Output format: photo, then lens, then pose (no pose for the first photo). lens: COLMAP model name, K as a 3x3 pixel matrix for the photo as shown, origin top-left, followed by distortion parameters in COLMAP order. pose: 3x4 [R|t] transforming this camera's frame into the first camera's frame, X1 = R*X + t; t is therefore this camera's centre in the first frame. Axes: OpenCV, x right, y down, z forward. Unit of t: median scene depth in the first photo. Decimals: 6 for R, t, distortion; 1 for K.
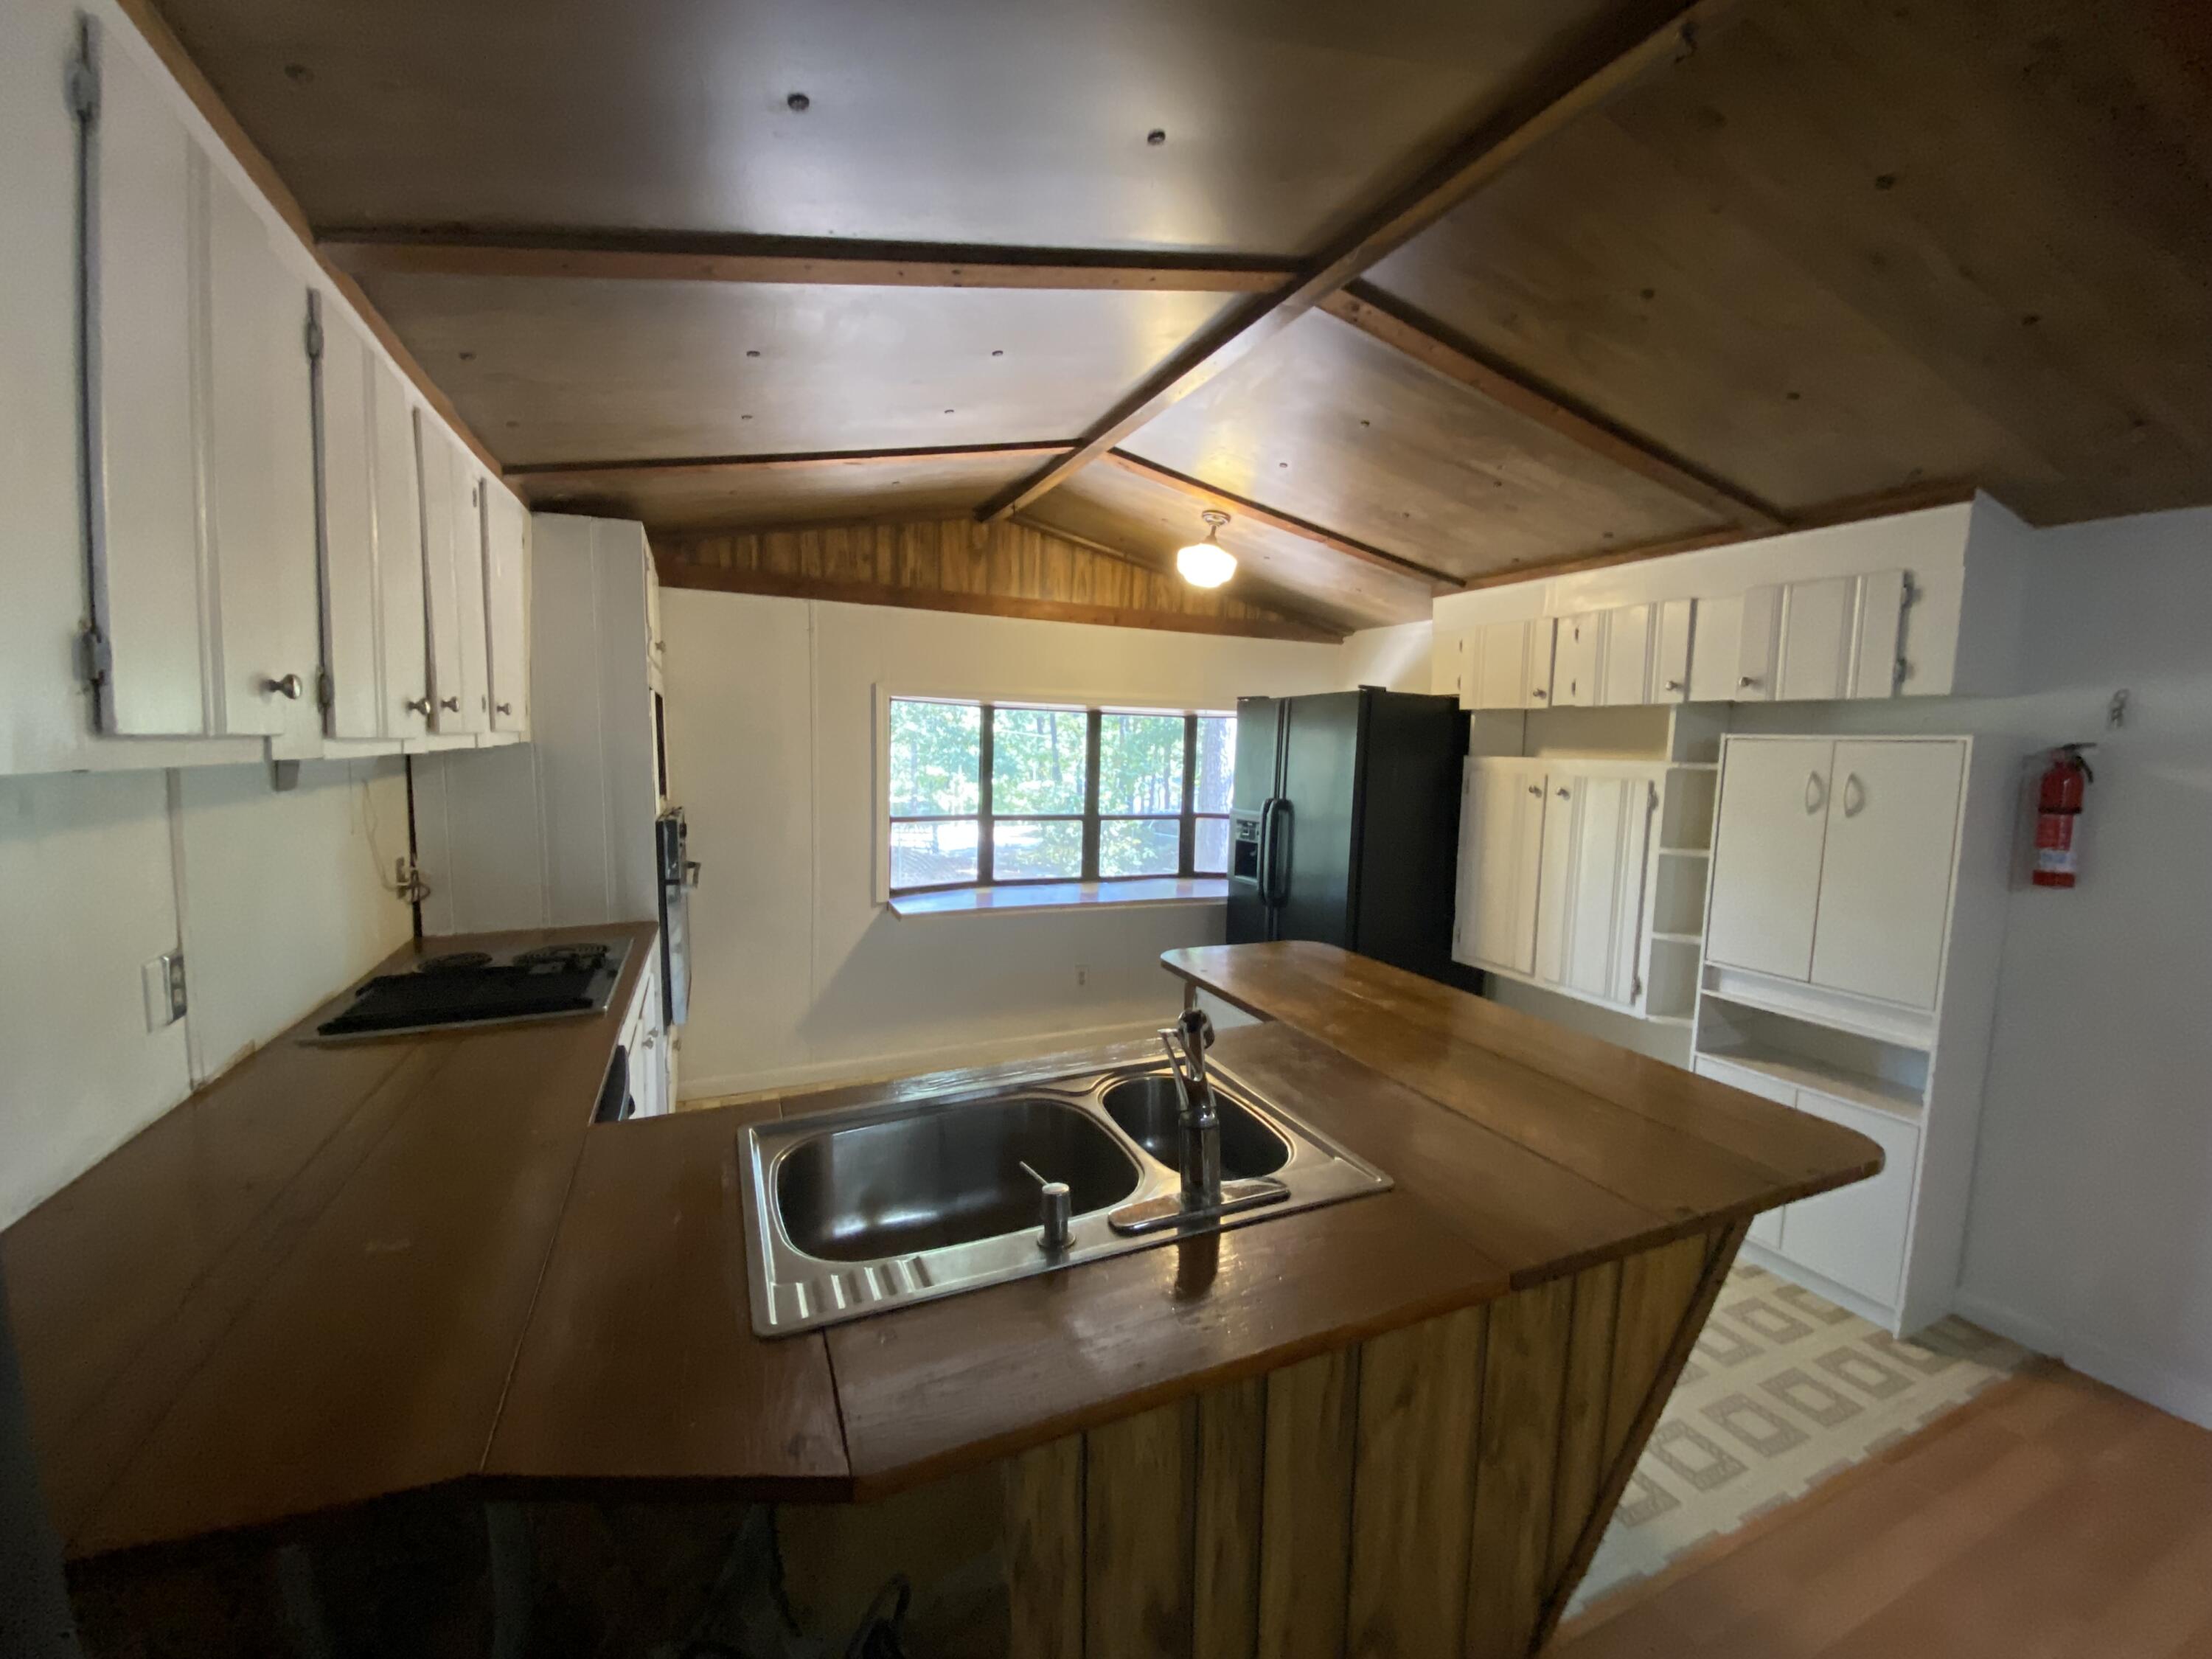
lens RADIAL K [[901.3, 0, 1093.1], [0, 901.3, 828.5], [0, 0, 1]] dist [0.000008, -0.000113]
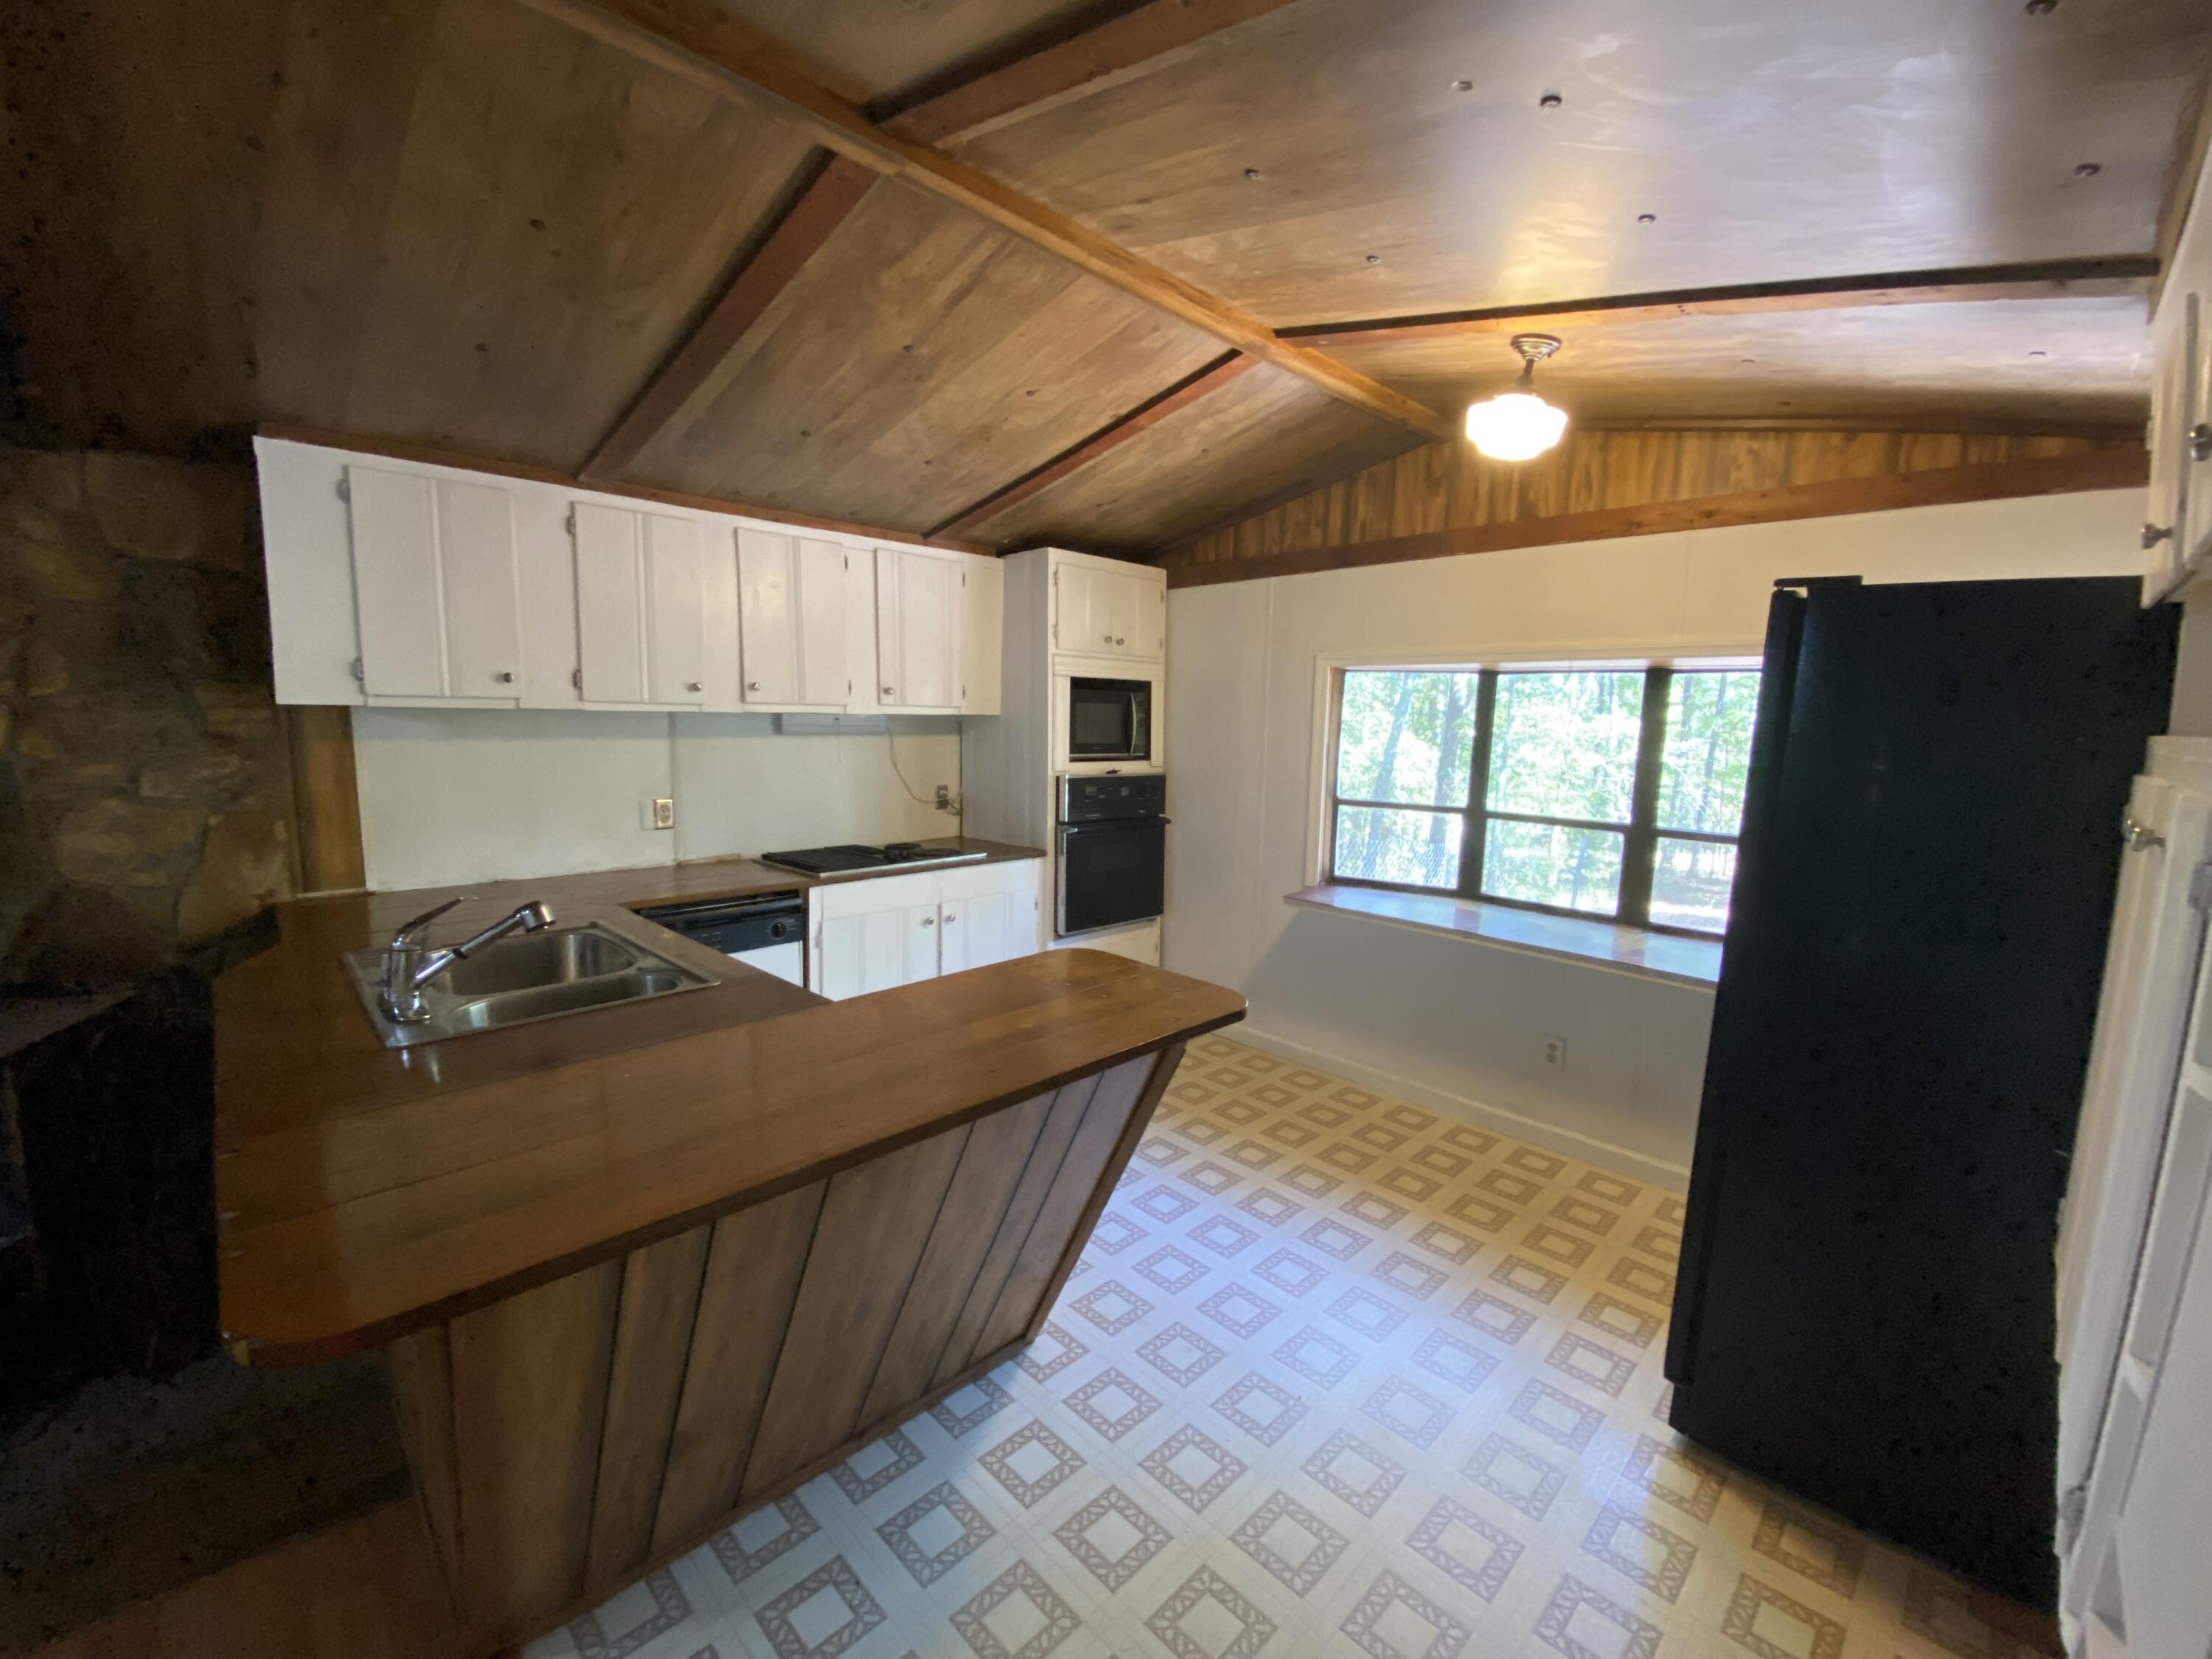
lens RADIAL K [[901.3, 0, 1093.1], [0, 901.3, 828.5], [0, 0, 1]] dist [0.000008, -0.000113]
pose [[0.356403, 0.092781, -0.929714, 0.554672], [-0.099392, 0.993176, 0.061012, -0.013772], [0.929031, 0.070662, 0.363193, 0.440002]]
